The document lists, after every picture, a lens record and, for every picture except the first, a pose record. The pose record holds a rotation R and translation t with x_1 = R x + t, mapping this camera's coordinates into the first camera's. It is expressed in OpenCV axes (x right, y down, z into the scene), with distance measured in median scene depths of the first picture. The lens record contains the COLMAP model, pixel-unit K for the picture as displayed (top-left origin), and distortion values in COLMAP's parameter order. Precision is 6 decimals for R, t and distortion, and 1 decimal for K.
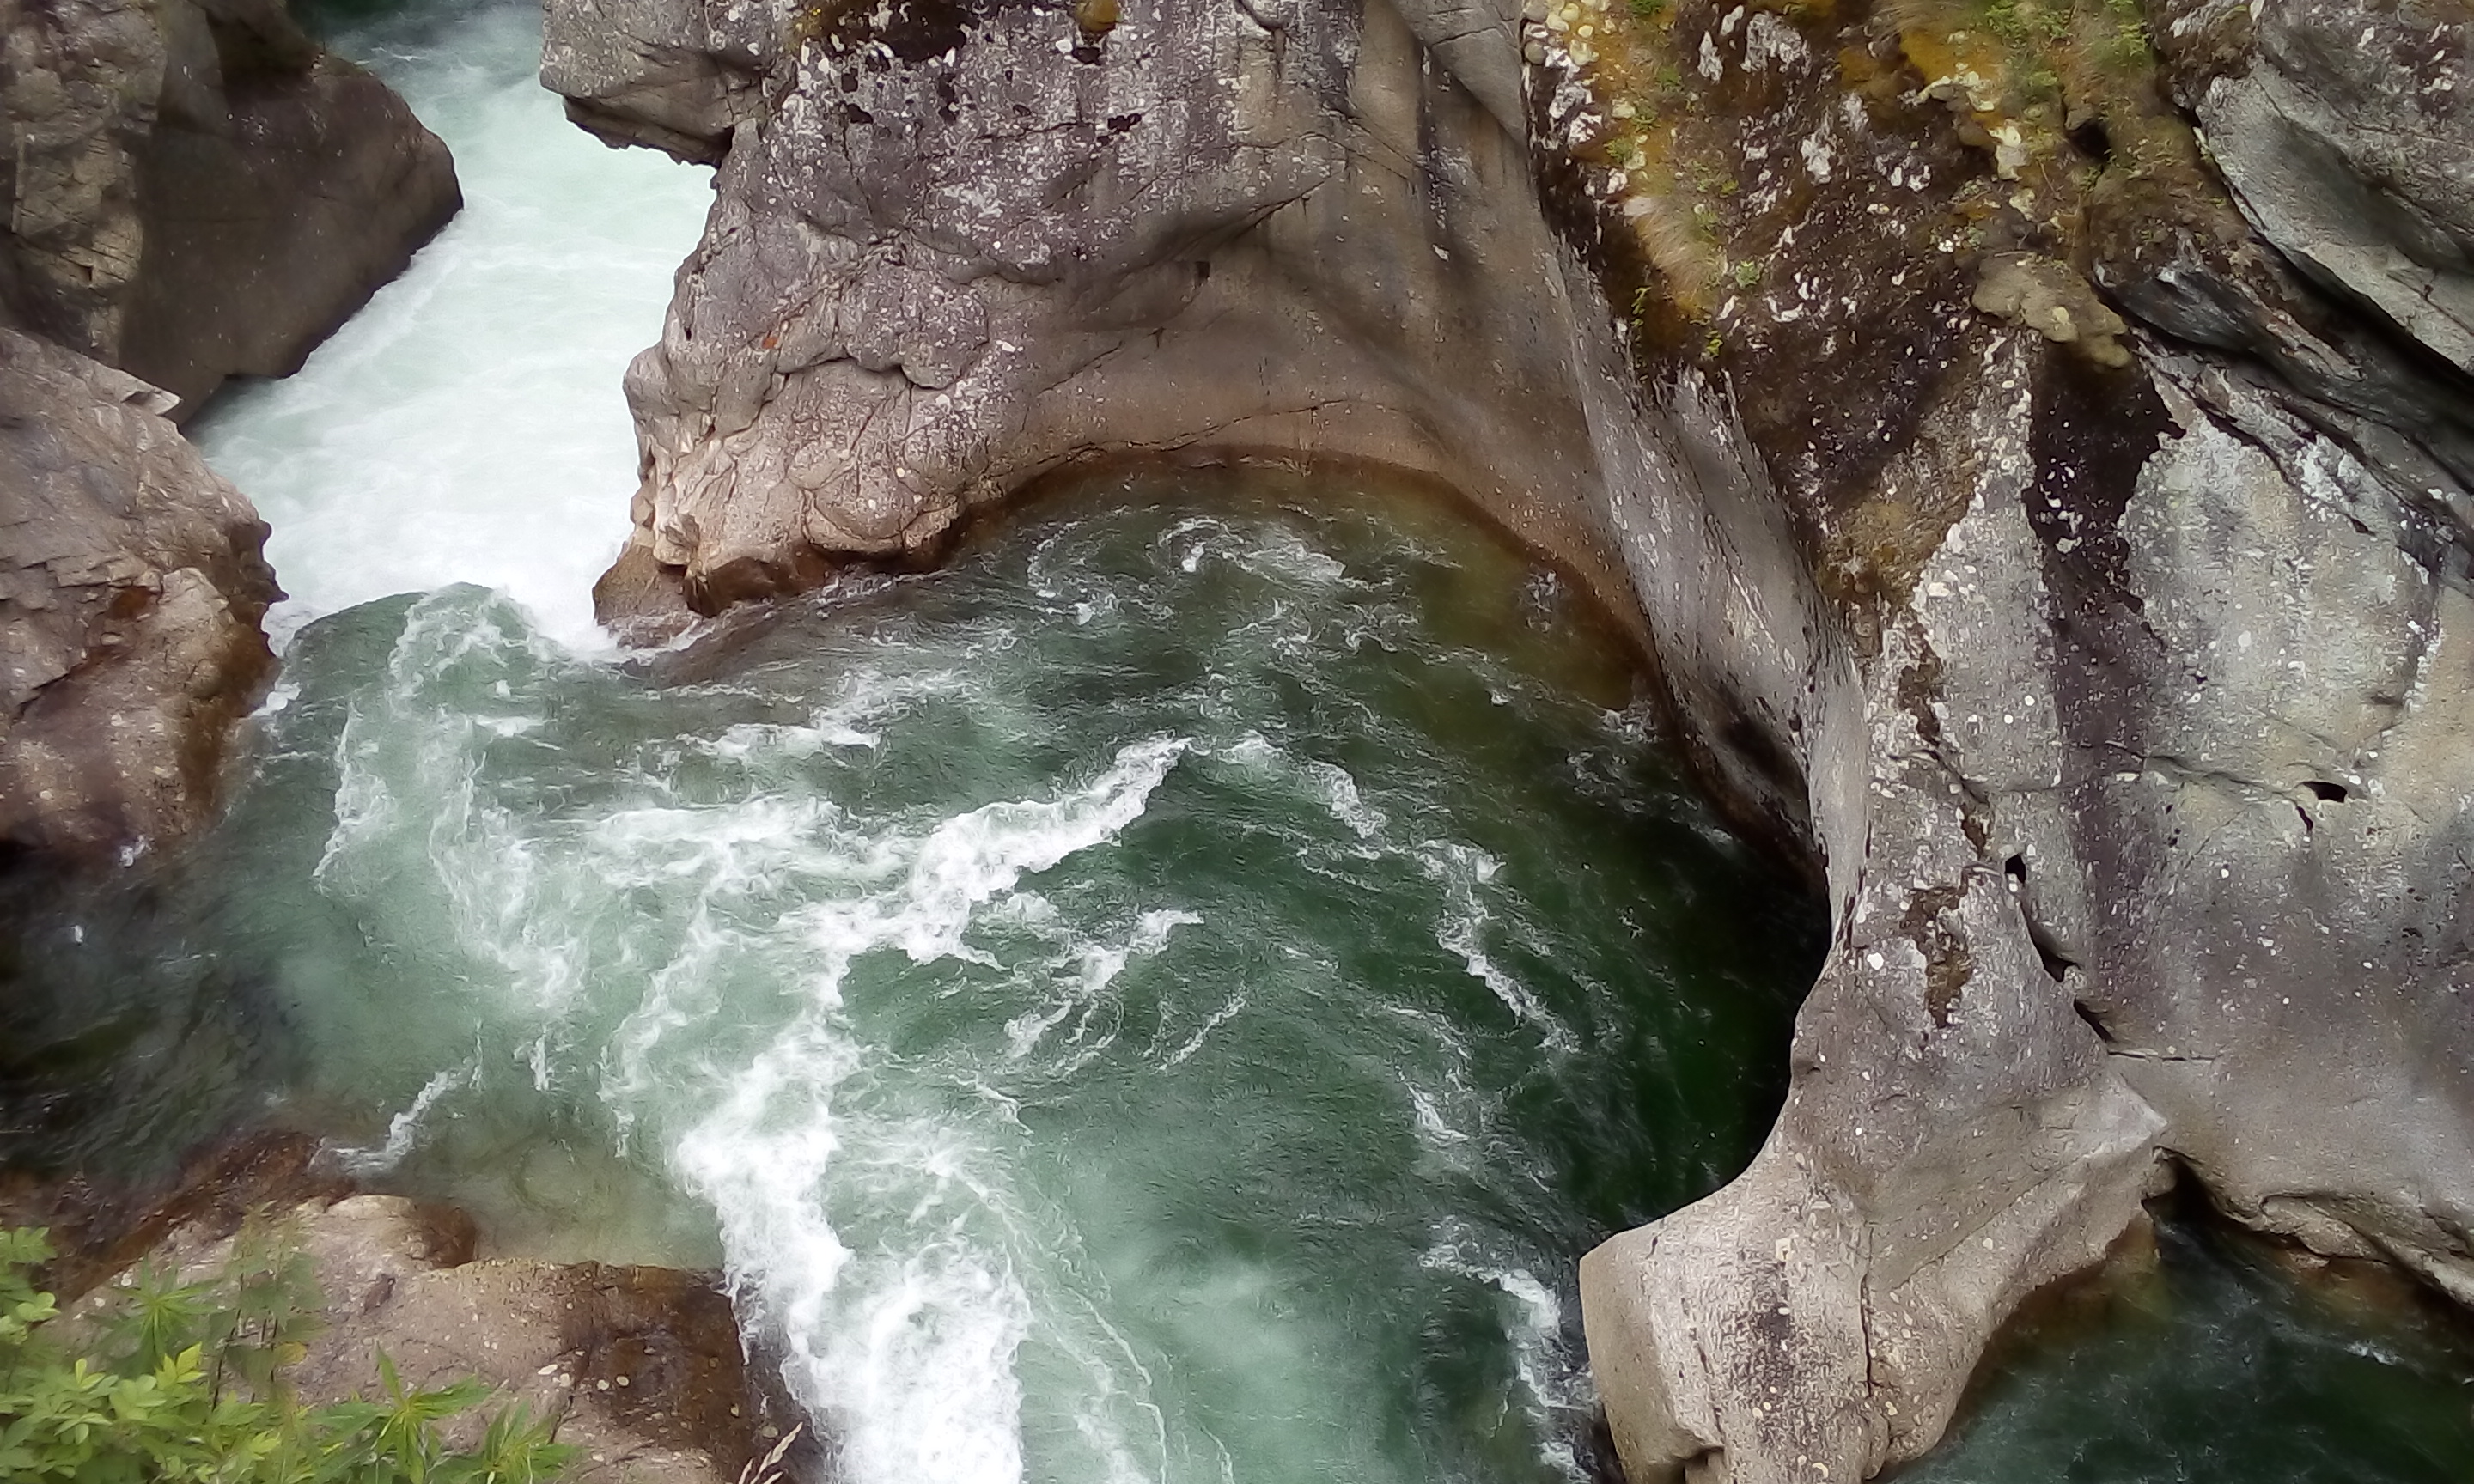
lens RADIAL K [[2096.9, 0, 1310.8], [0, 2096.9, 745.6], [0, 0, 1]] dist [0.064937, -0.137525]
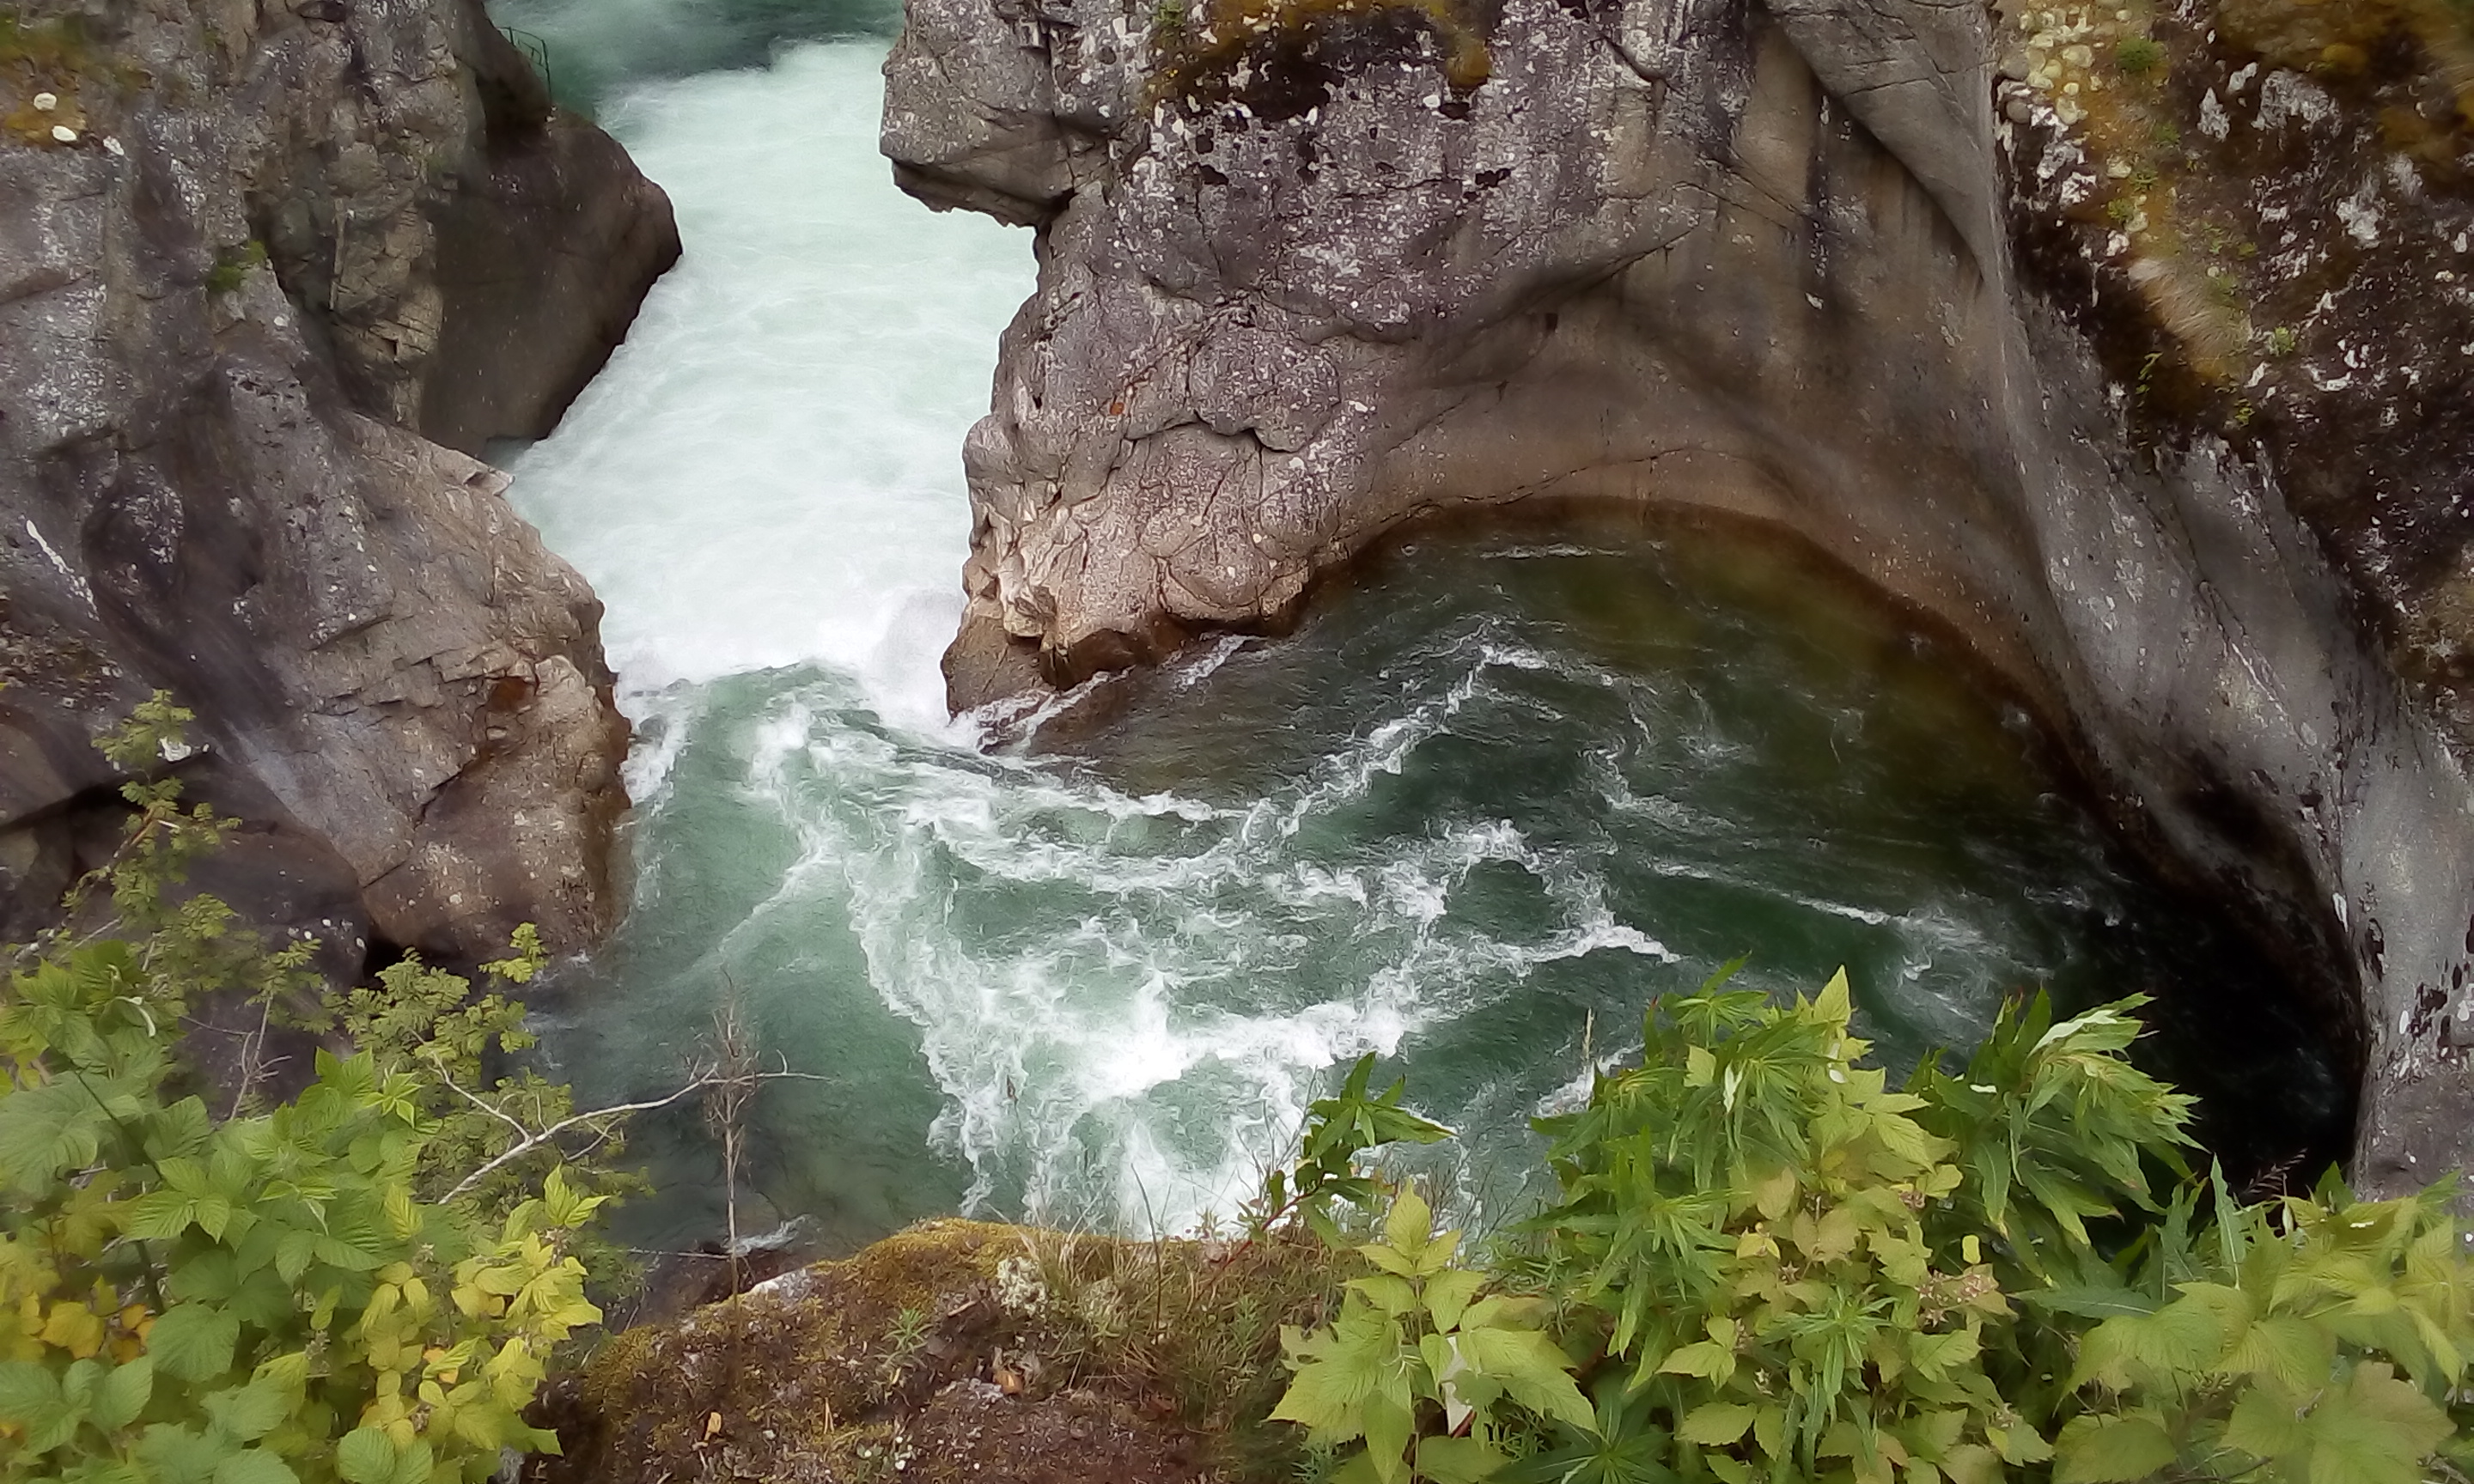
lens RADIAL K [[2096.9, 0, 1310.8], [0, 2096.9, 745.6], [0, 0, 1]] dist [0.064937, -0.137525]
pose [[0.999713, -0.022355, -0.008666, -0.177547], [0.022398, 0.999737, 0.004915, -0.040387], [0.008553, -0.005108, 0.999950, 0.020583]]
